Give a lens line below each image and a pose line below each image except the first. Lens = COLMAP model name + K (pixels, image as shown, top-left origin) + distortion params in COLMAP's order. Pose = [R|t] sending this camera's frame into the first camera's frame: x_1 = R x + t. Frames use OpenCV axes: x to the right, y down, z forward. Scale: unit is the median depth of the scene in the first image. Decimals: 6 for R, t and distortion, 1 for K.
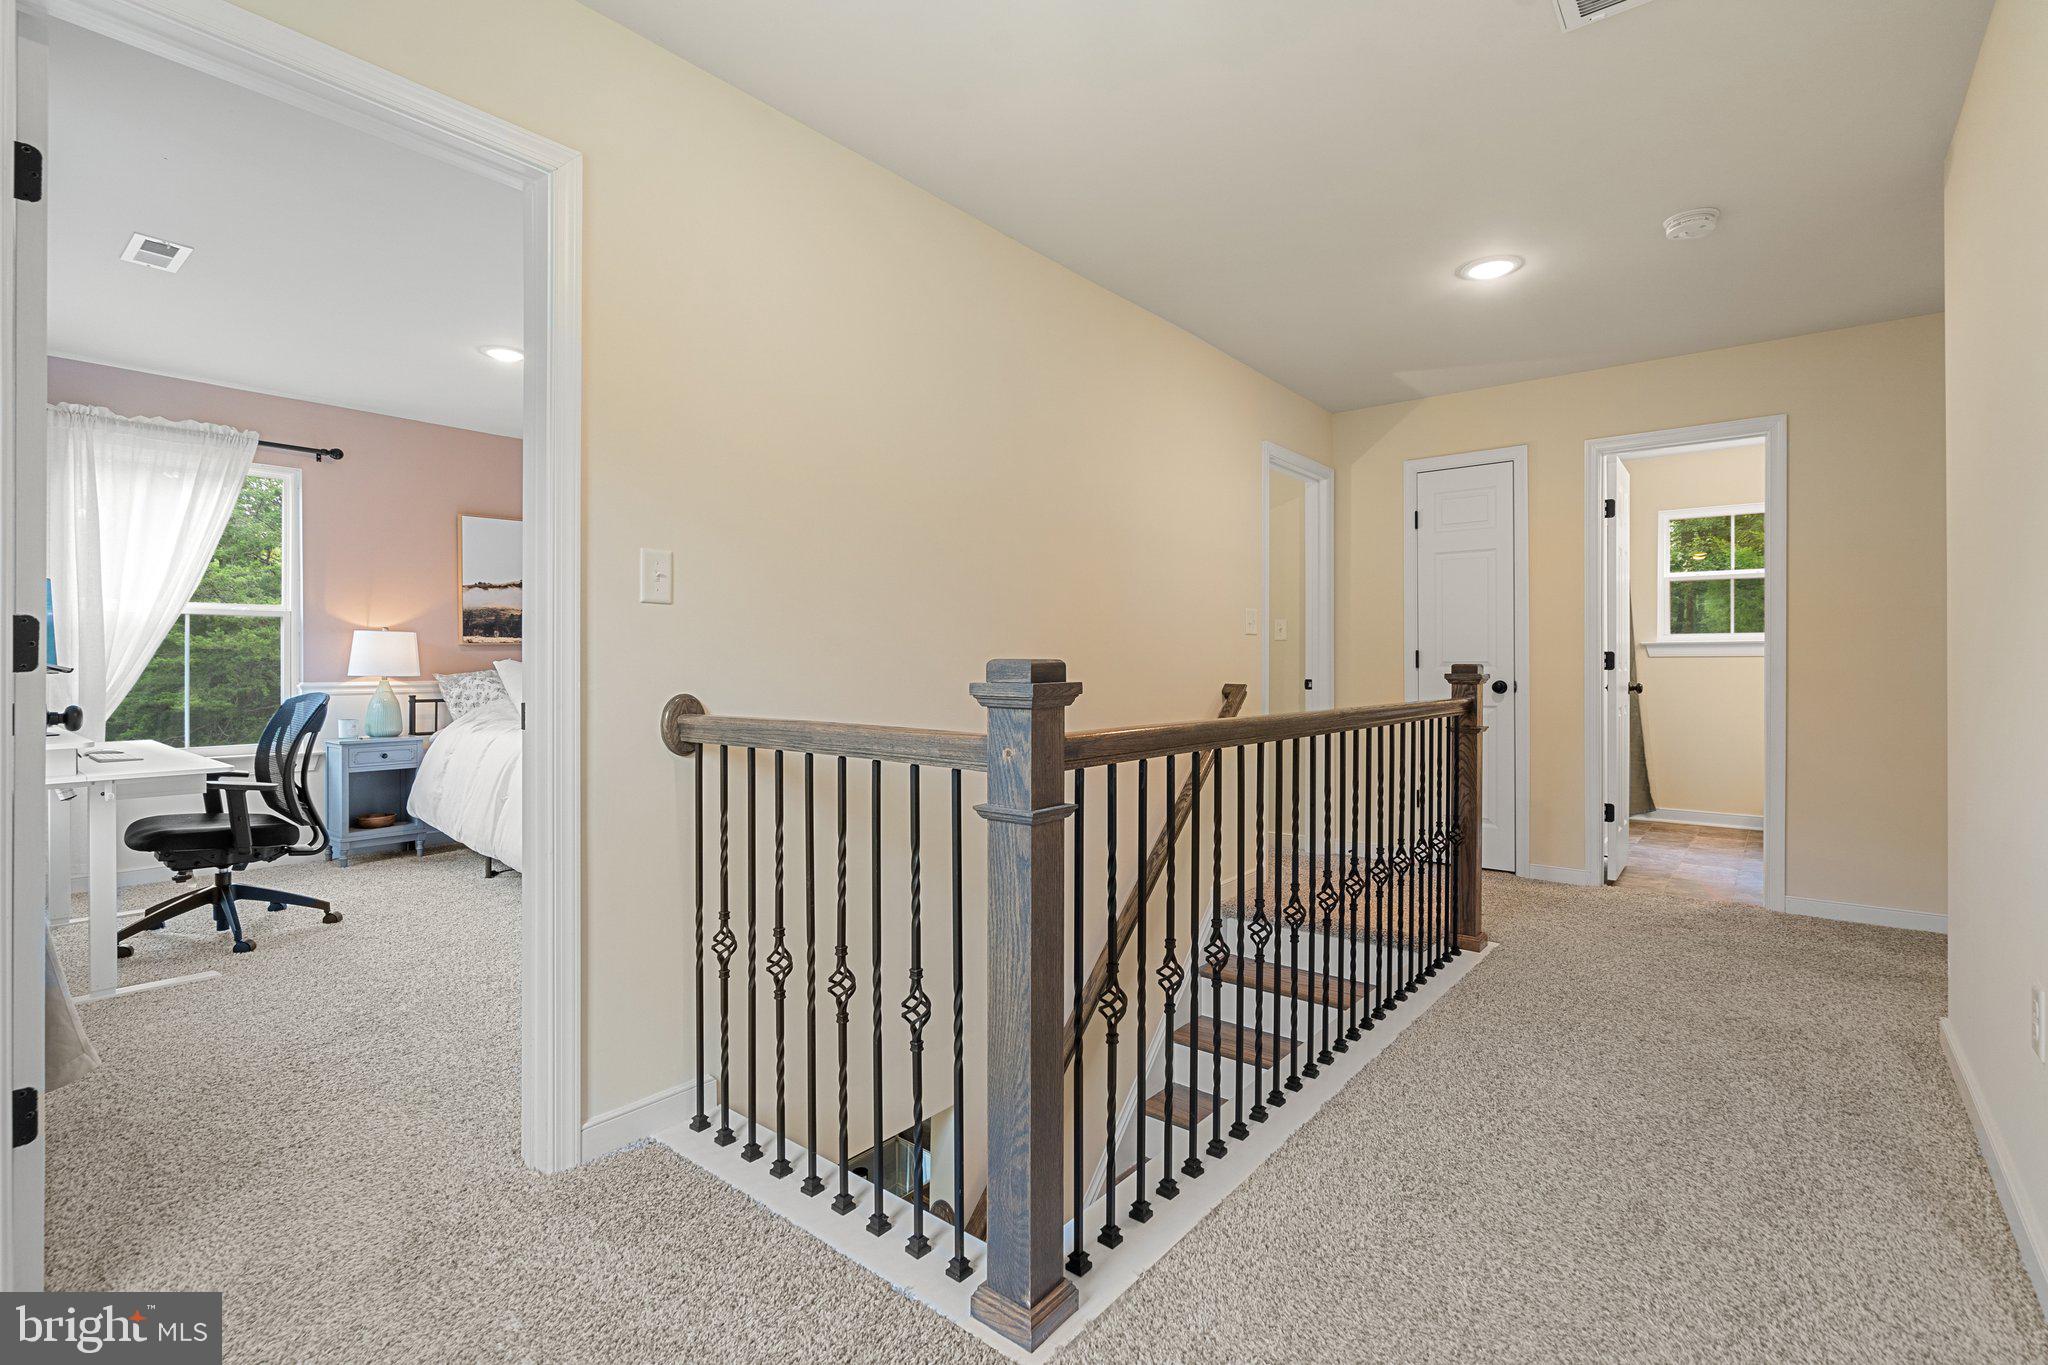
lens RADIAL K [[953.2, 0, 1010.5], [0, 953.2, 668.9], [0, 0, 1]] dist [0.000291, -0.000621]
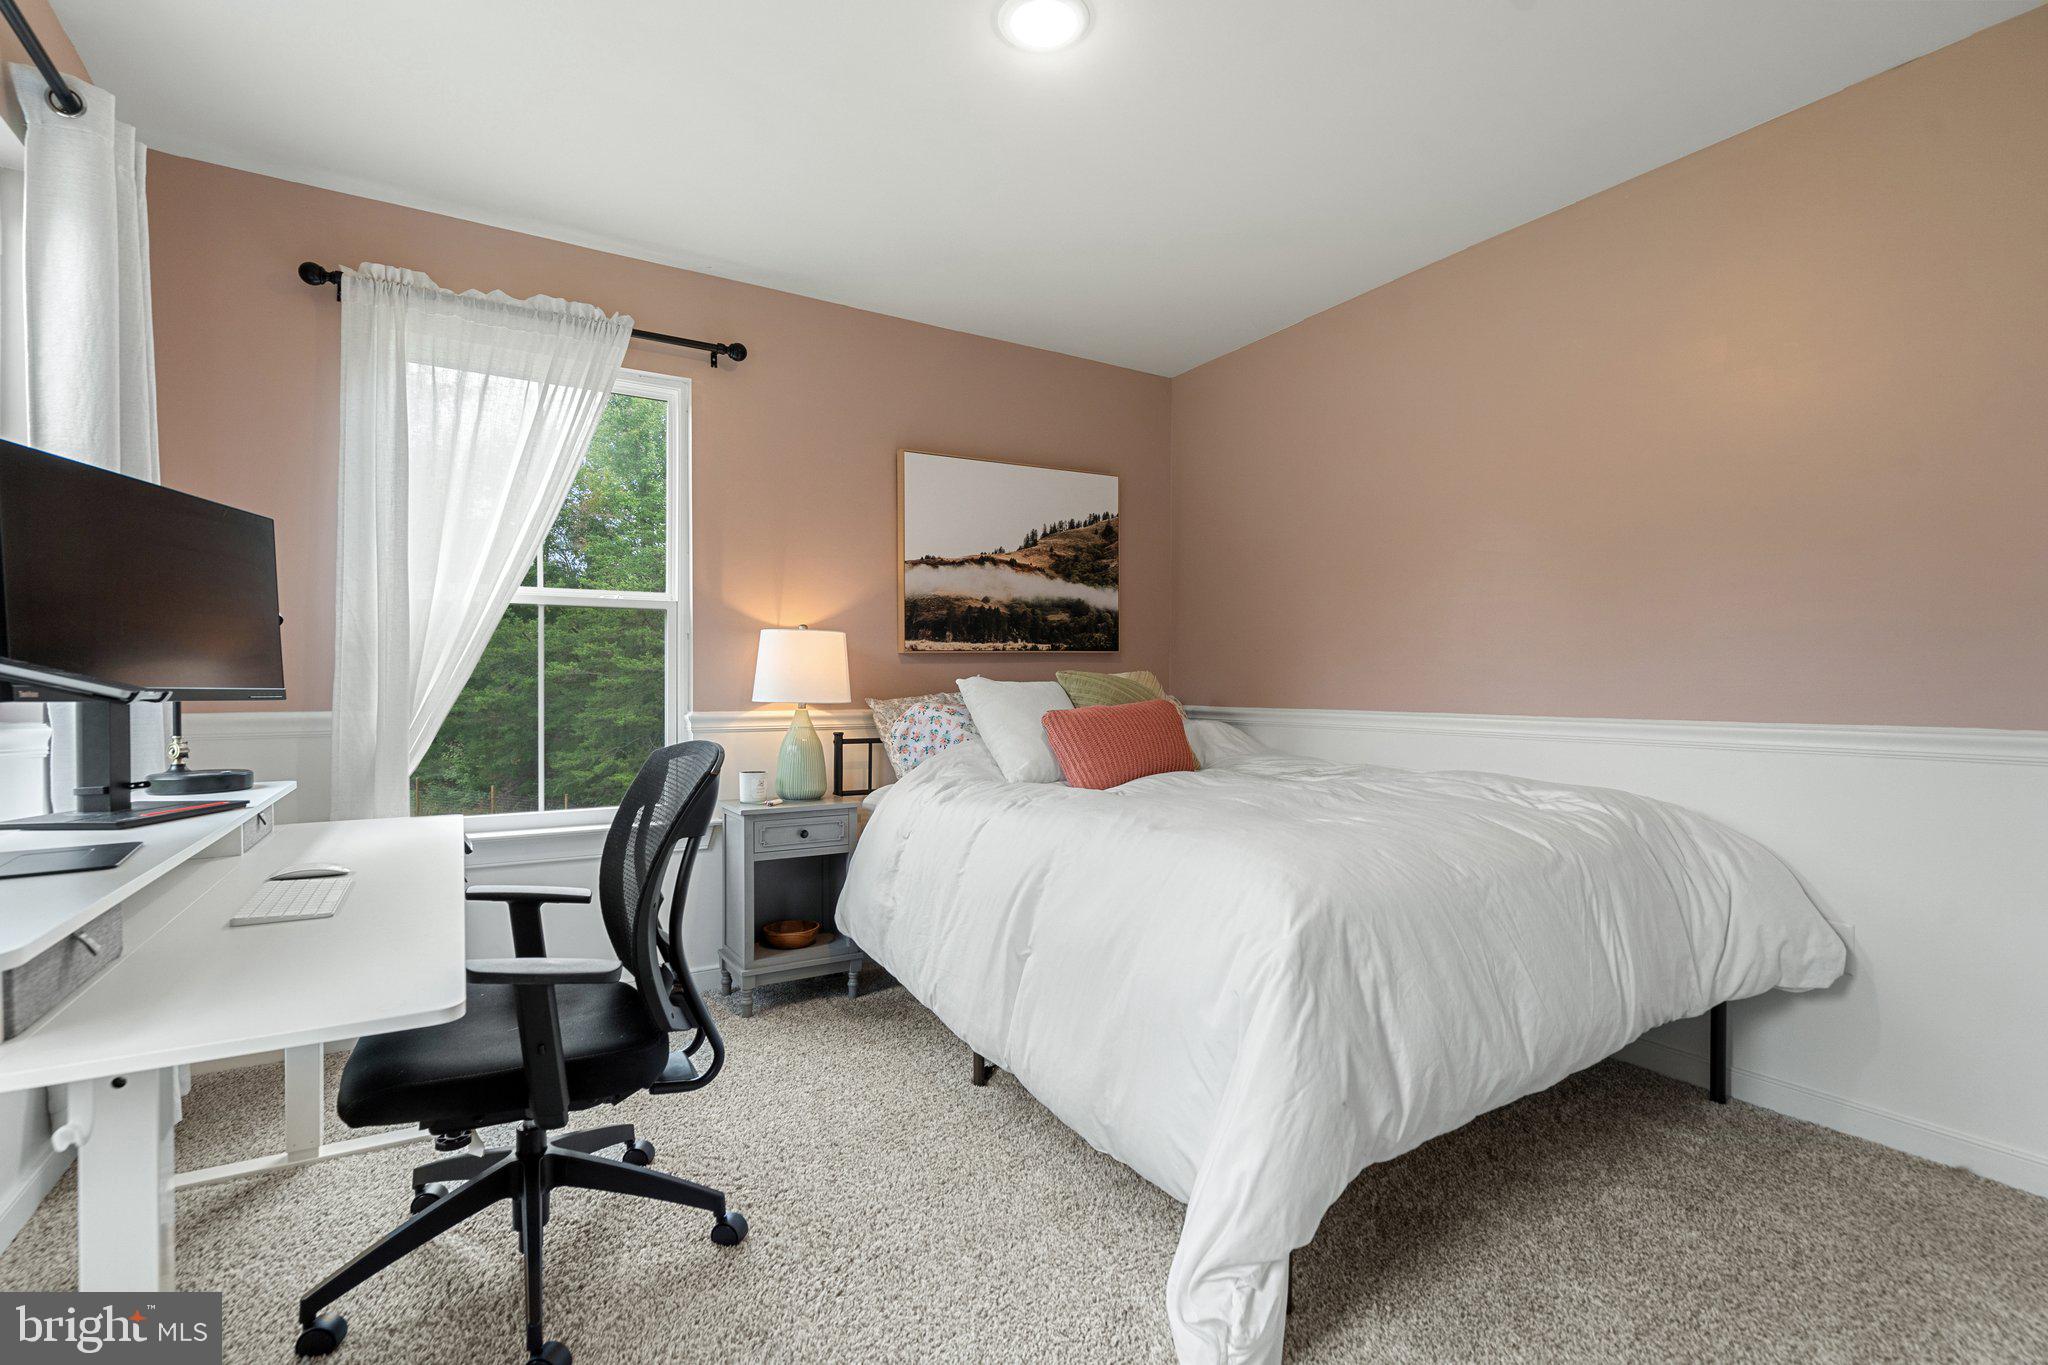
lens RADIAL K [[946.3, 0, 1012.8], [0, 946.3, 691.4], [0, 0, 1]] dist [-0.002716, -0.000387]
pose [[0.945312, 0.002453, -0.326159, -0.335128], [-0.001645, 0.999995, 0.002754, -0.001975], [0.326164, -0.002067, 0.945311, 0.474129]]
